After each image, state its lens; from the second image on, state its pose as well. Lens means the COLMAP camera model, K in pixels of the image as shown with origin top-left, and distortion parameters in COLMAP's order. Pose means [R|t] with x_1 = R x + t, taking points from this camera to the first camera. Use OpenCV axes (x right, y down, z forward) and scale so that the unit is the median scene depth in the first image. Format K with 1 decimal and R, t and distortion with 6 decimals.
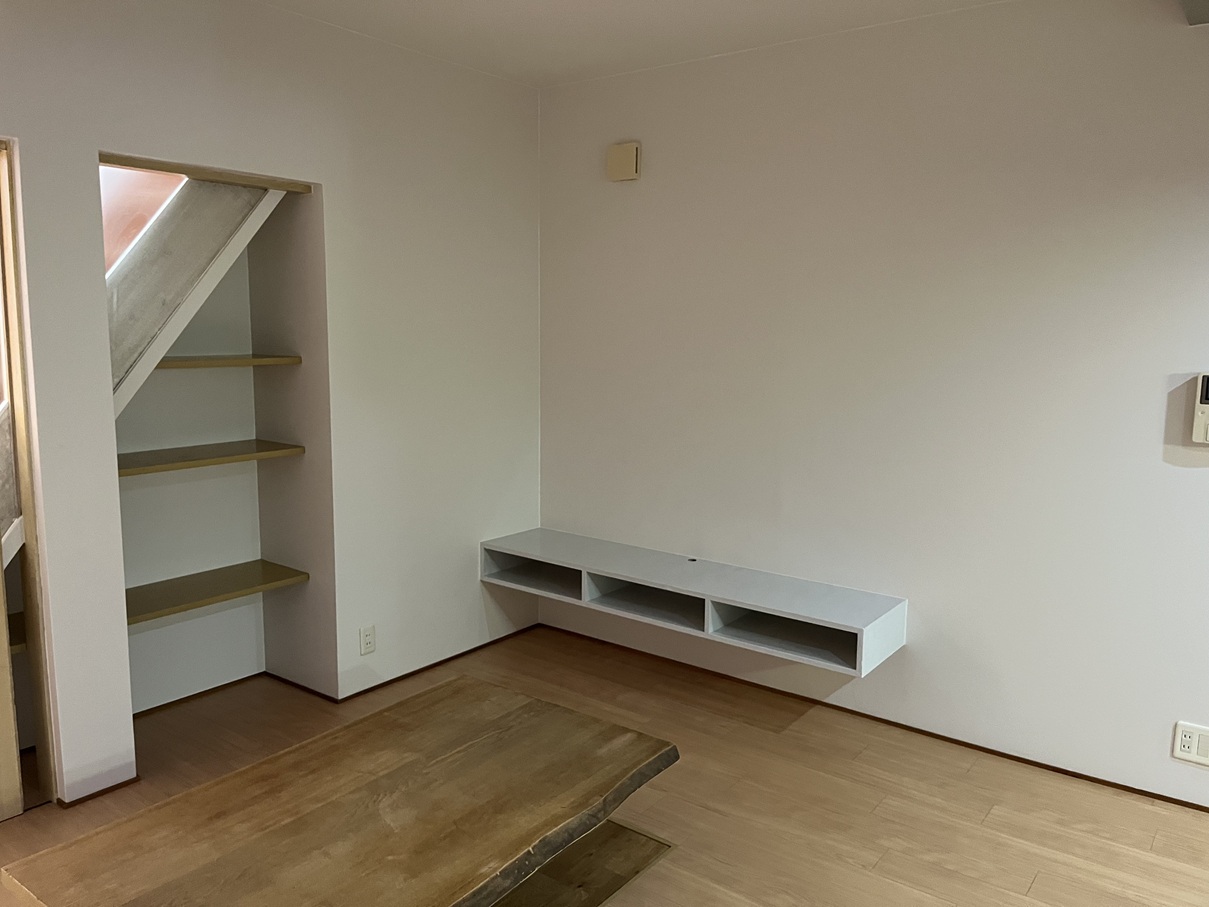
lens RADIAL K [[912.1, 0, 604.7], [0, 912.1, 446.0], [0, 0, 1]] dist [0.026502, -0.045085]
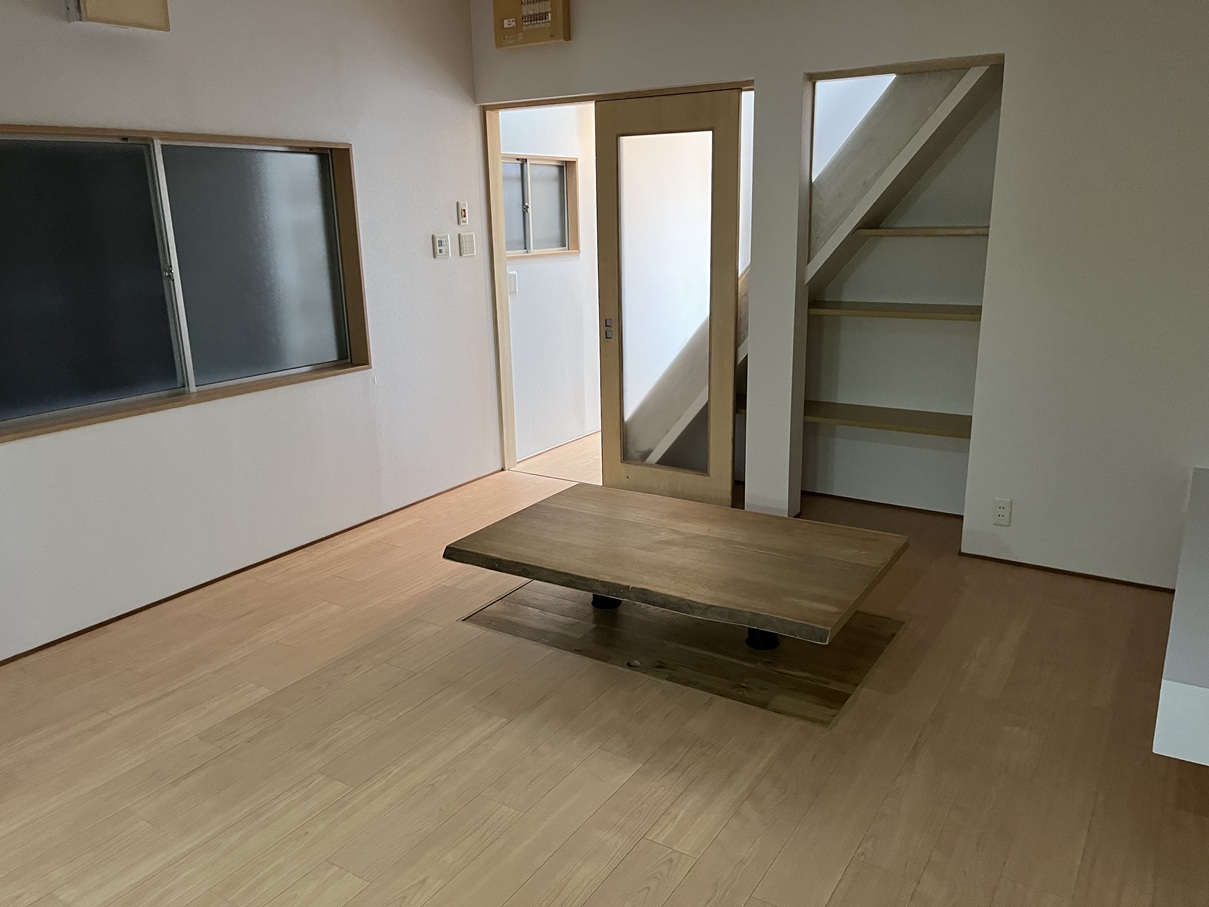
lens RADIAL K [[912.1, 0, 604.6], [0, 912.1, 453.4], [0, 0, 1]] dist [0.026502, -0.045085]
pose [[0.078957, 0.243067, -0.966791, 0.801701], [-0.112020, 0.965839, 0.233679, -0.047801], [0.990564, 0.089850, 0.103489, 0.534327]]
